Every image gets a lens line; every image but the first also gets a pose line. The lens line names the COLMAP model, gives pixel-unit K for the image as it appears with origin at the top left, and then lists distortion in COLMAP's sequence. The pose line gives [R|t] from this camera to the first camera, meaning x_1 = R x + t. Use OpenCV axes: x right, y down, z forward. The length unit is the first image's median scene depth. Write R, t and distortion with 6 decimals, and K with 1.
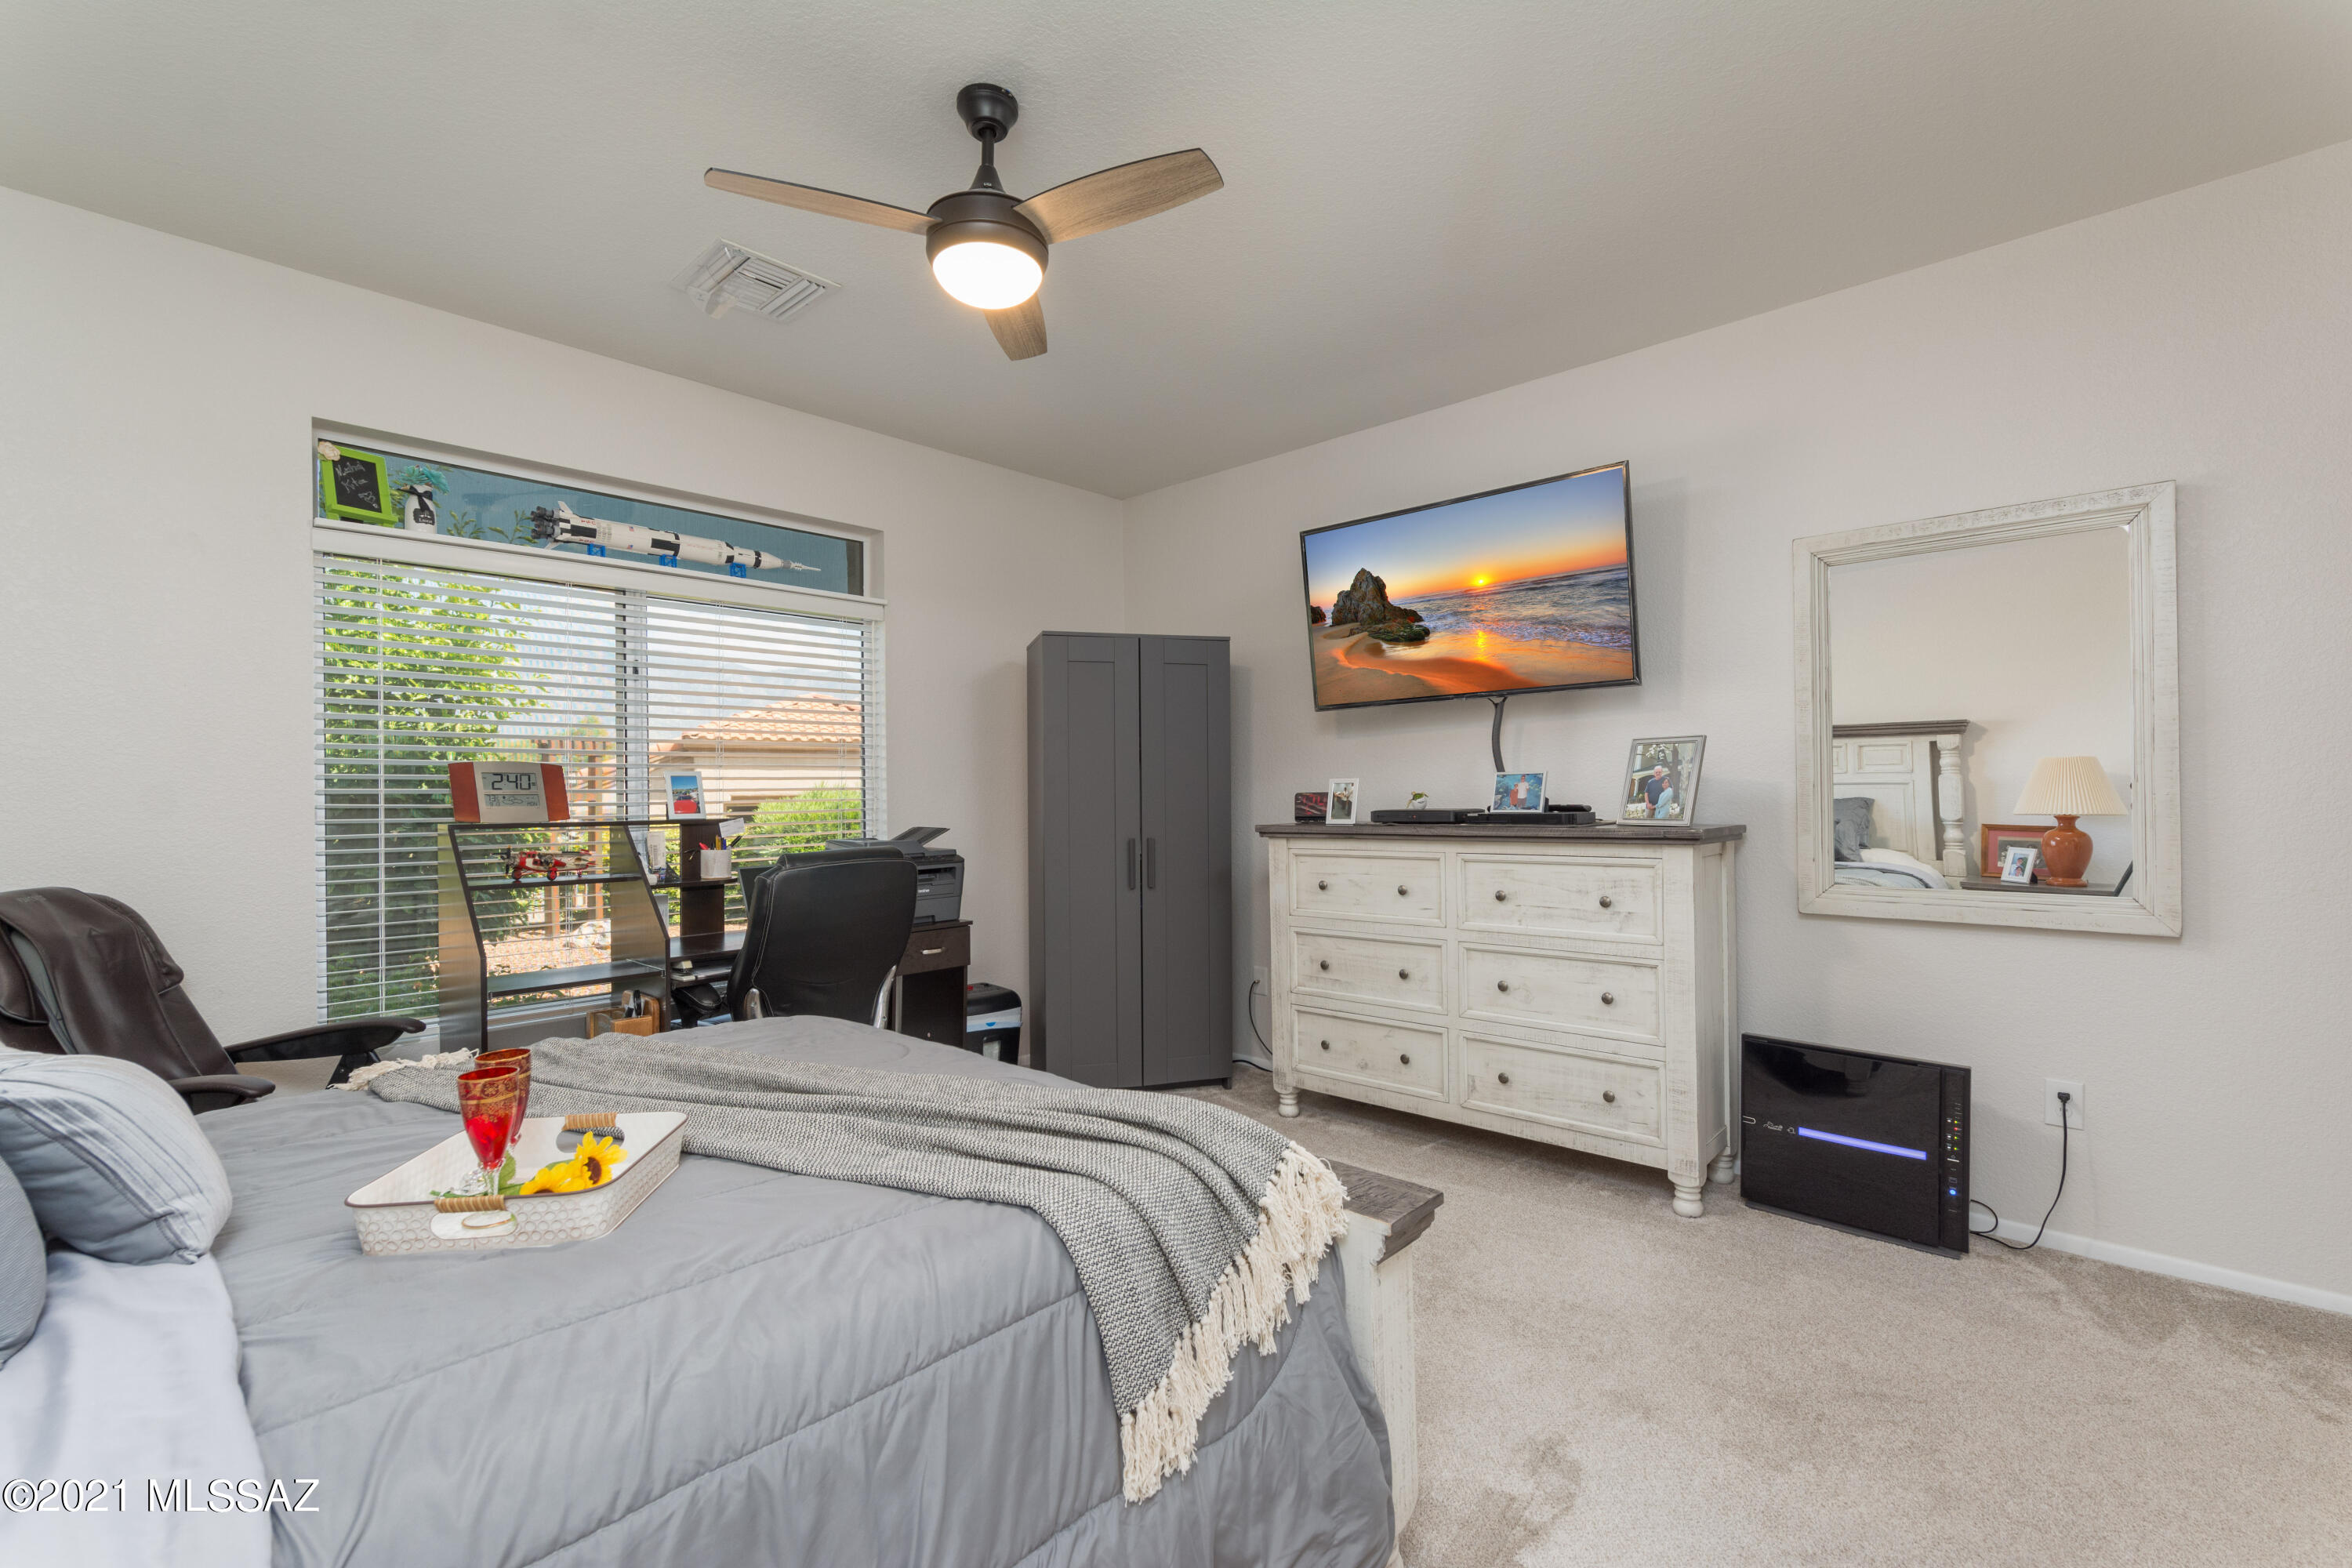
lens RADIAL K [[1024.2, 0, 1177.1], [0, 1024.2, 793.4], [0, 0, 1]] dist [-0.001589, 0.001069]
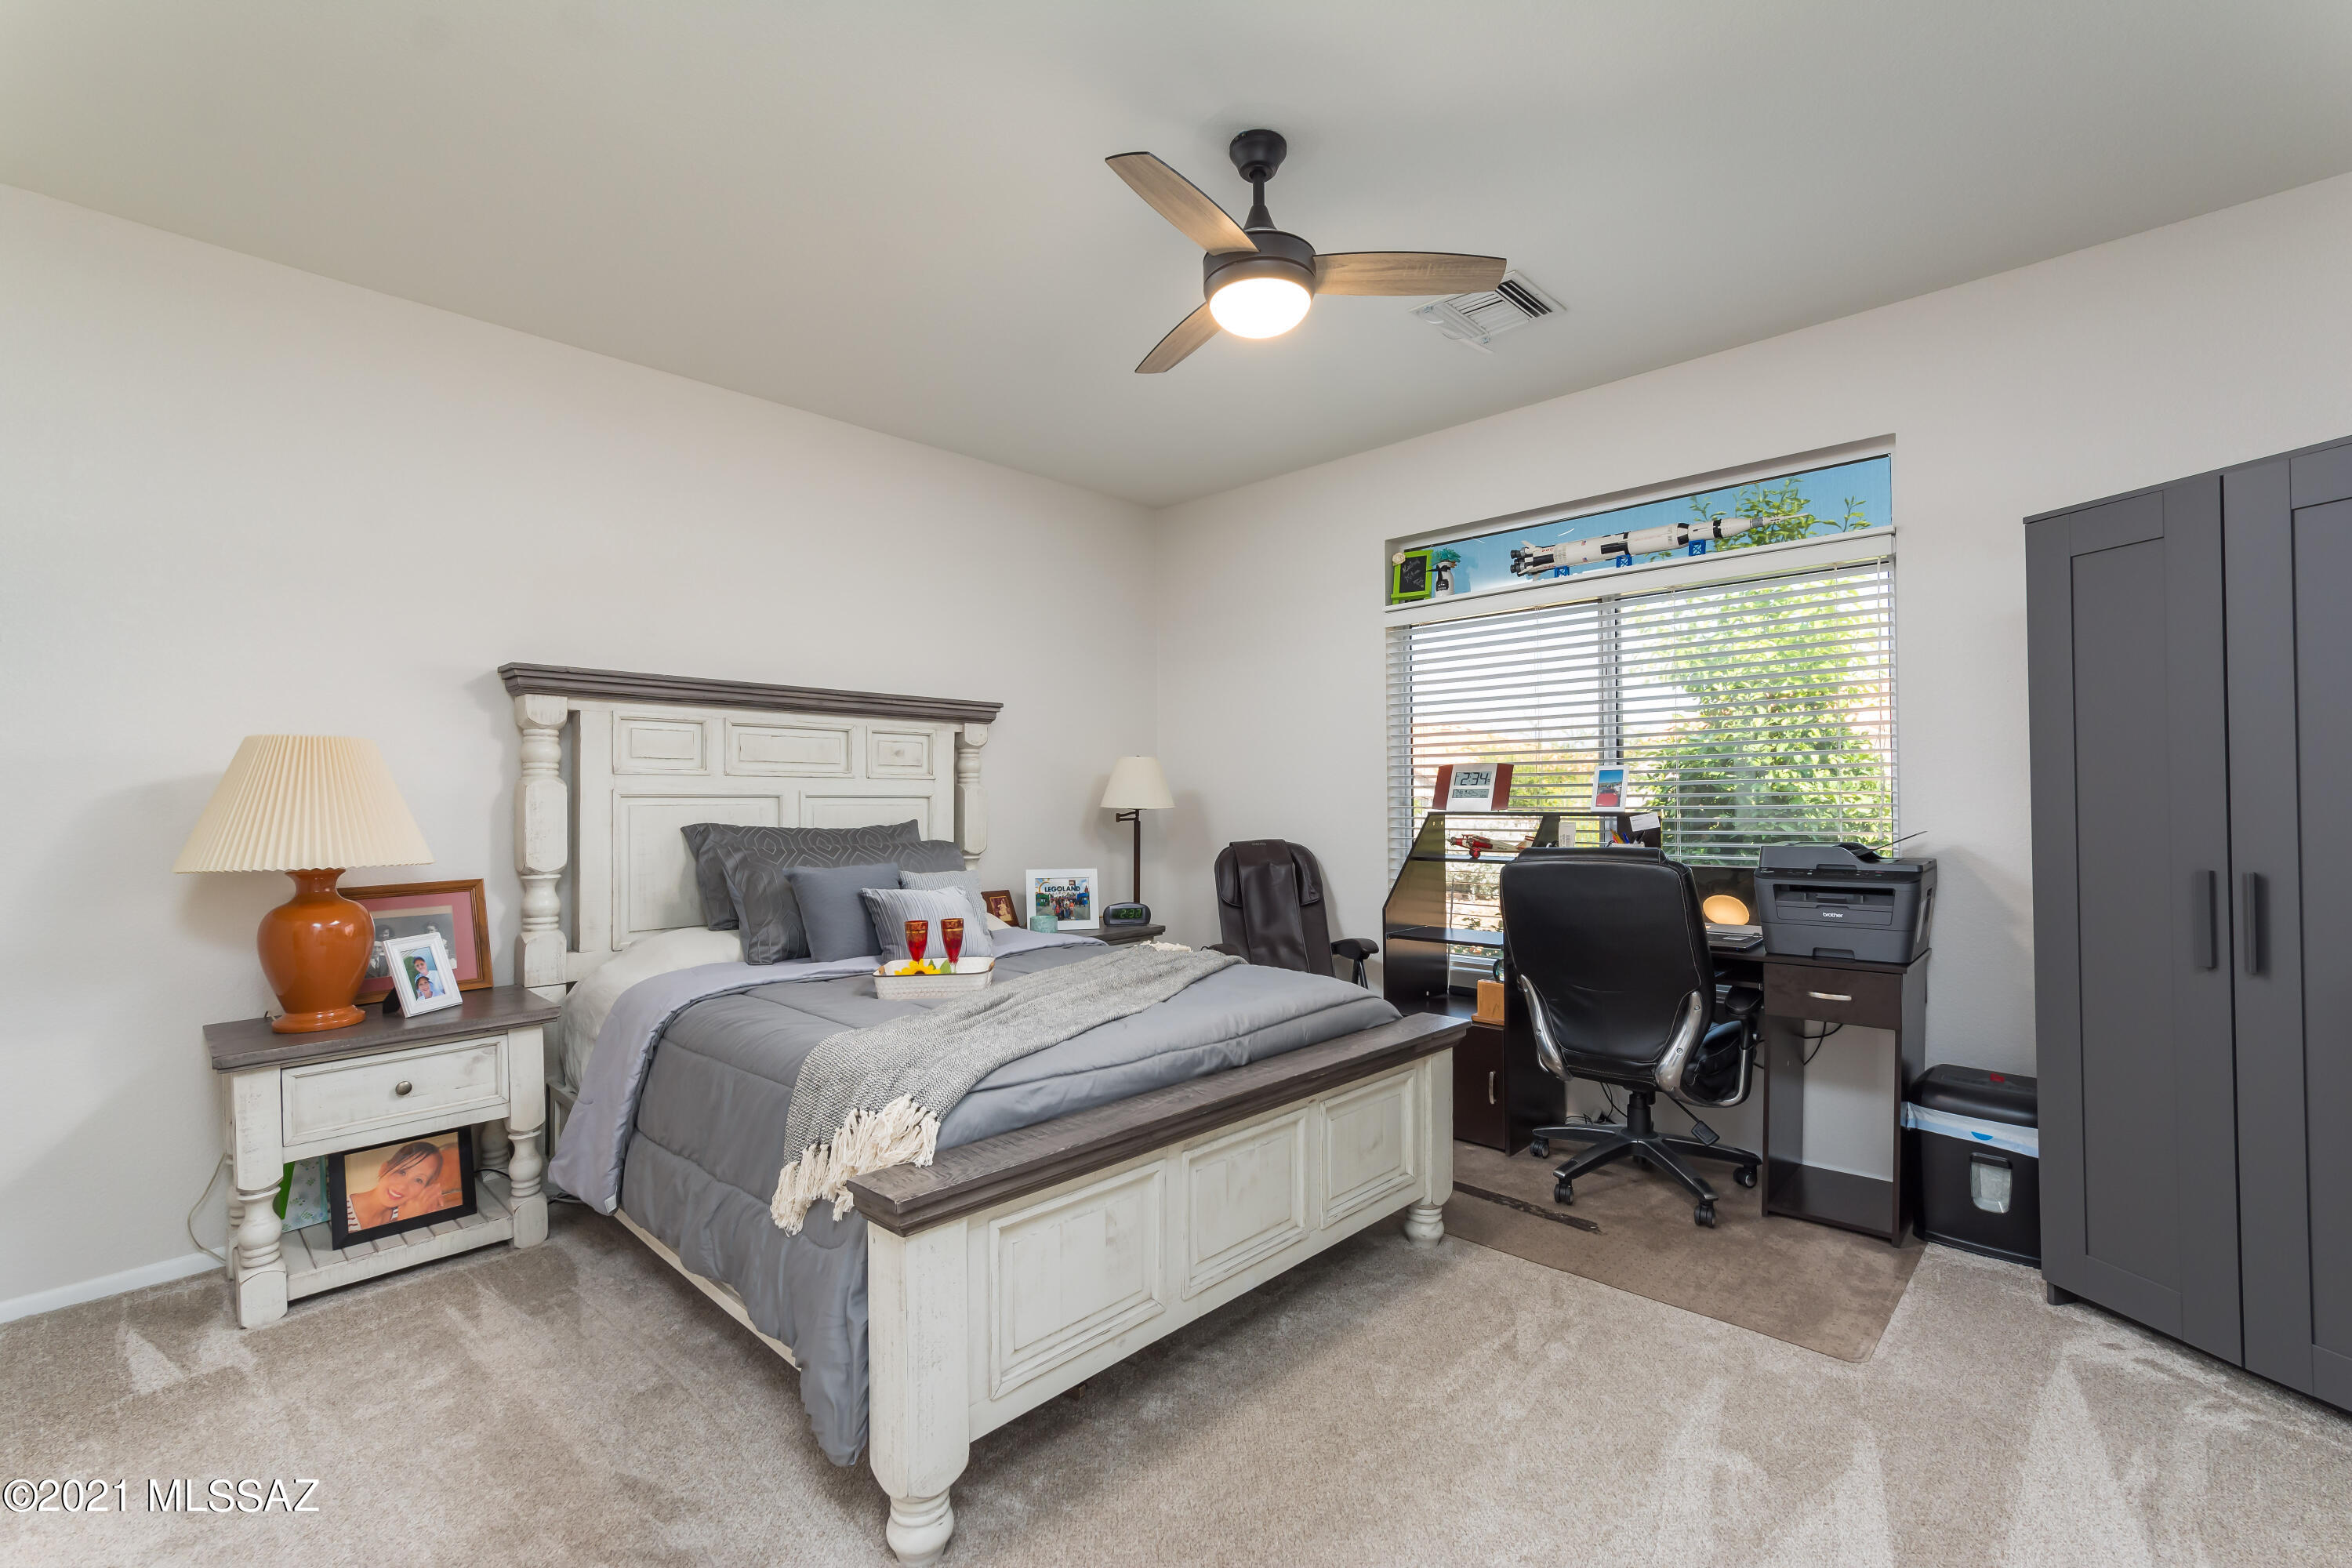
lens RADIAL K [[1024.6, 0, 1175.6], [0, 1024.6, 795.7], [0, 0, 1]] dist [-0.001001, 0.001685]
pose [[-0.008062, 0.008728, -0.999929, 0.633275], [0.012672, 0.999882, 0.008626, -0.006326], [0.999887, -0.012602, -0.008172, 0.650791]]
